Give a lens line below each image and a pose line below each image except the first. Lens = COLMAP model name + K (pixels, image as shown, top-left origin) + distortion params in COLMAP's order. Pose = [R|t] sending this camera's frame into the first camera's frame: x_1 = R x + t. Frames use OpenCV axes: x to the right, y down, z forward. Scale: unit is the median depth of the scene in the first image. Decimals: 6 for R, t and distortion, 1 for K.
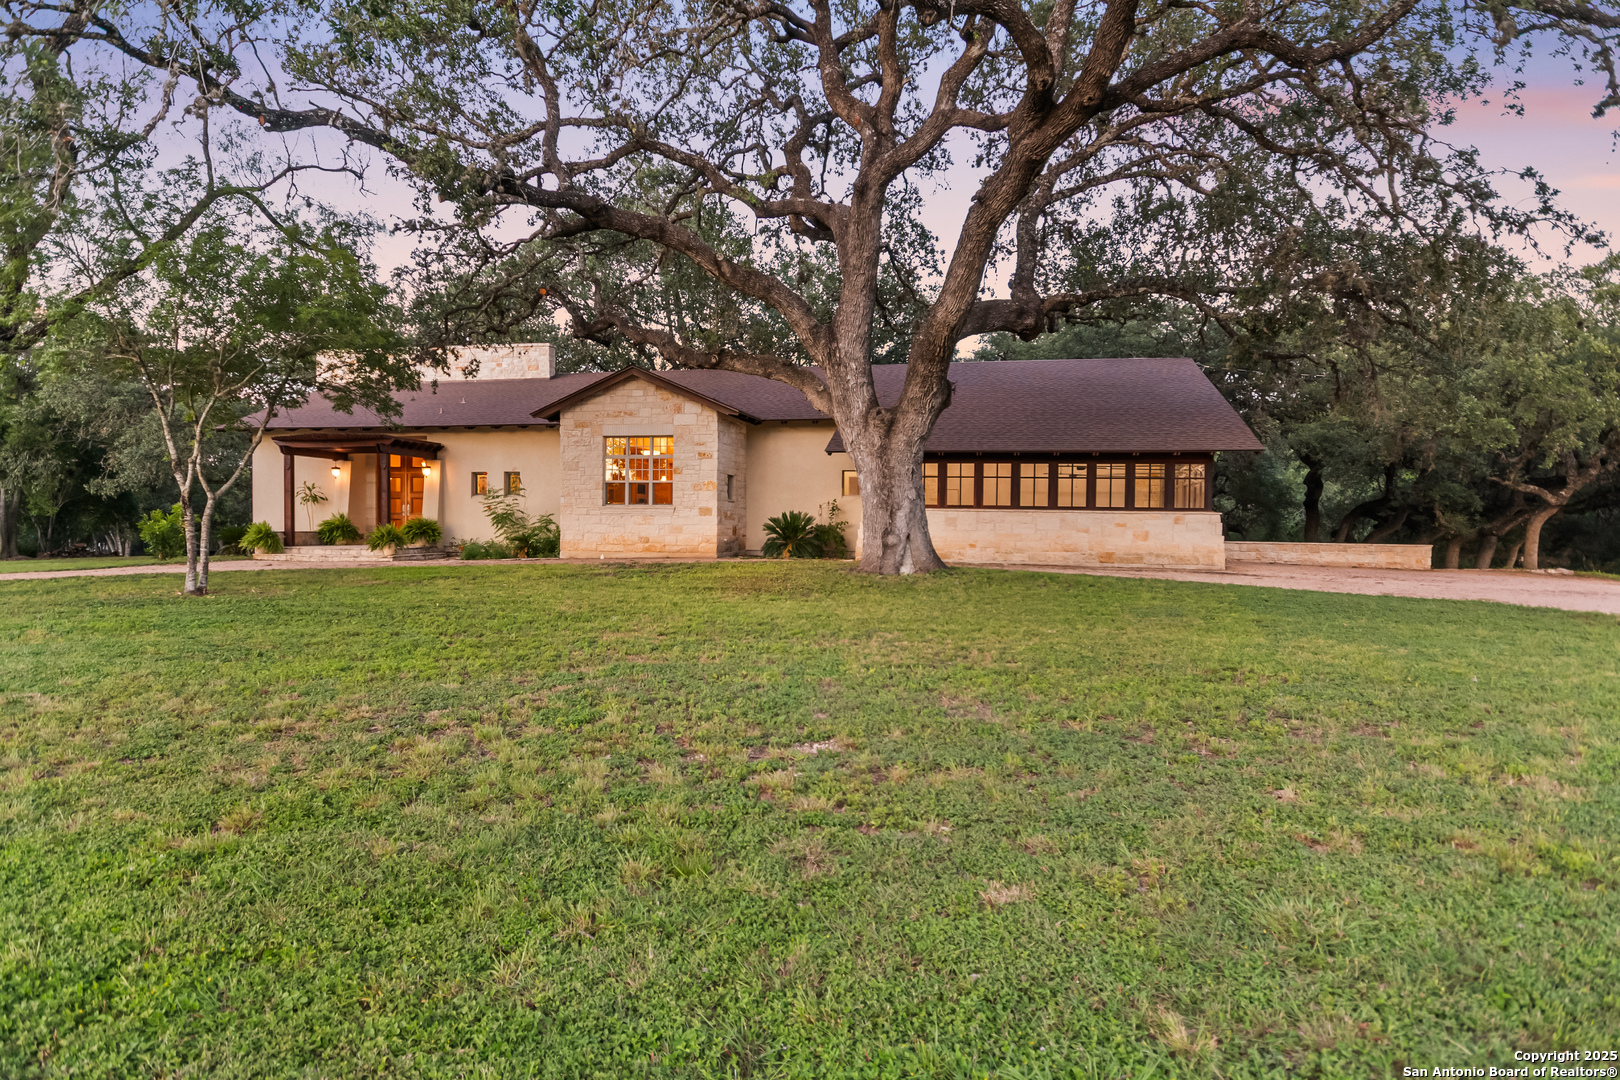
lens RADIAL K [[935.6, 0, 810.4], [0, 935.6, 537.5], [0, 0, 1]] dist [-0.002249, -0.000226]
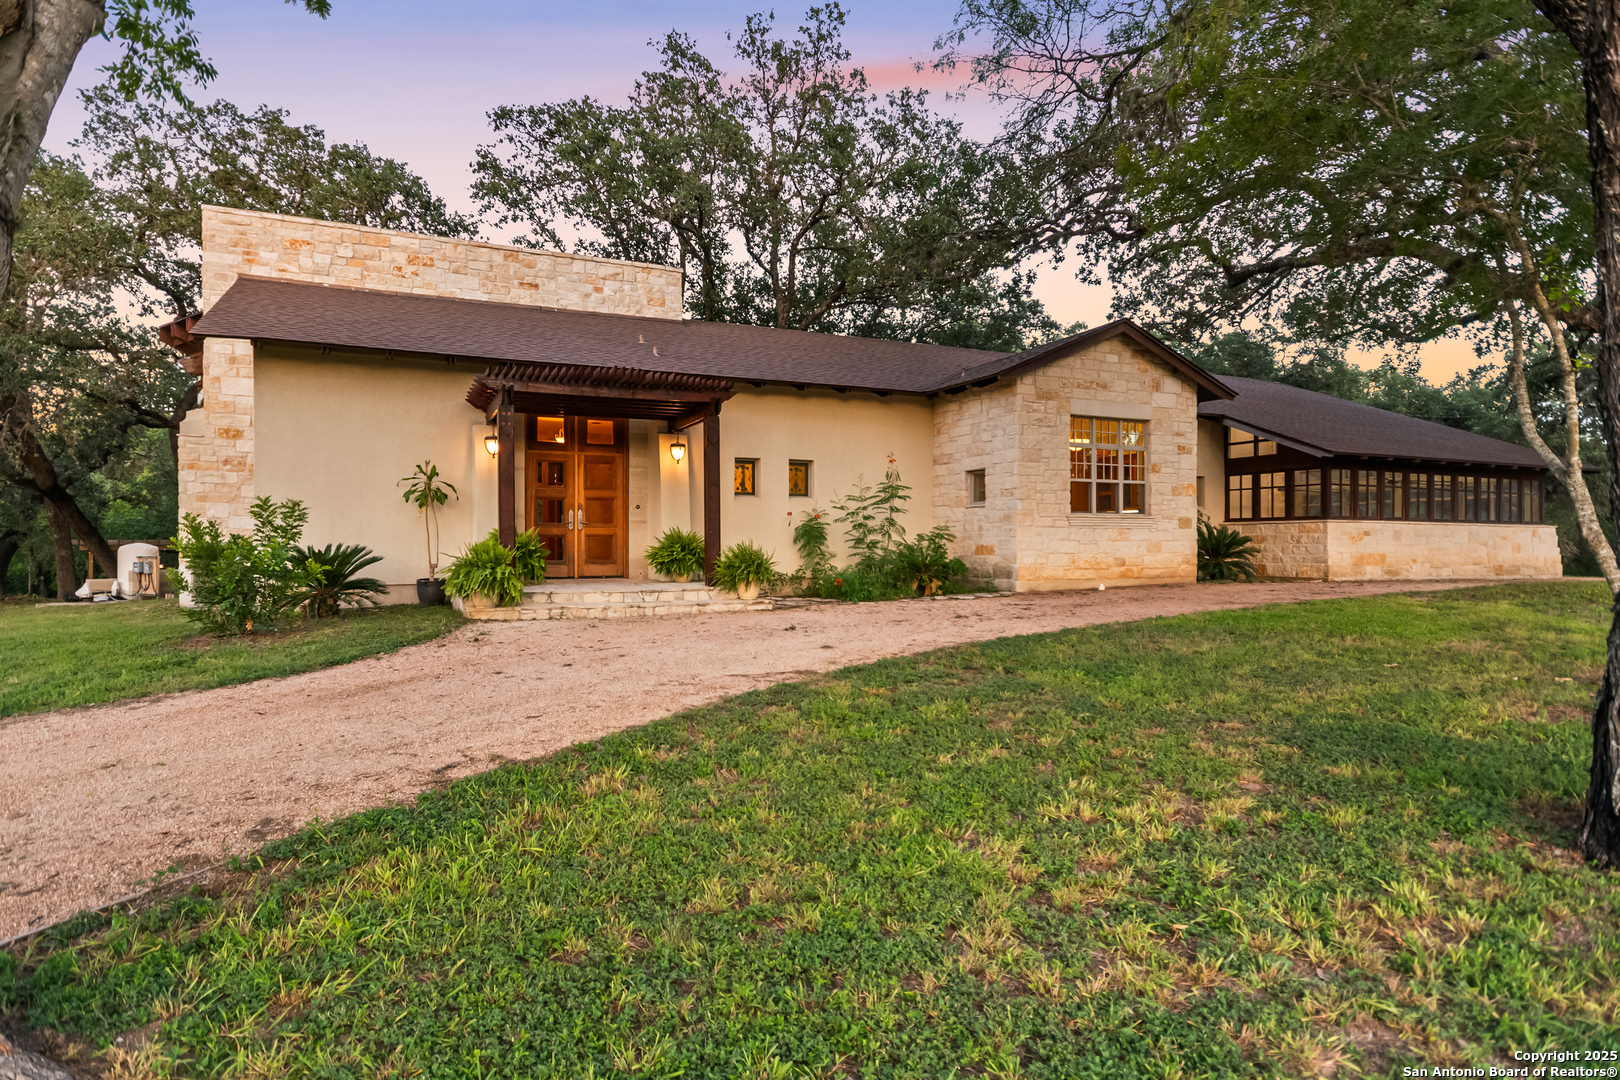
lens RADIAL K [[935.6, 0, 812.6], [0, 935.6, 536.9], [0, 0, 1]] dist [-0.002249, -0.000226]
pose [[0.802912, -0.006158, 0.596066, -0.756535], [0.012166, 0.999908, -0.006058, -0.014041], [-0.595973, 0.012116, 0.802913, 0.528684]]
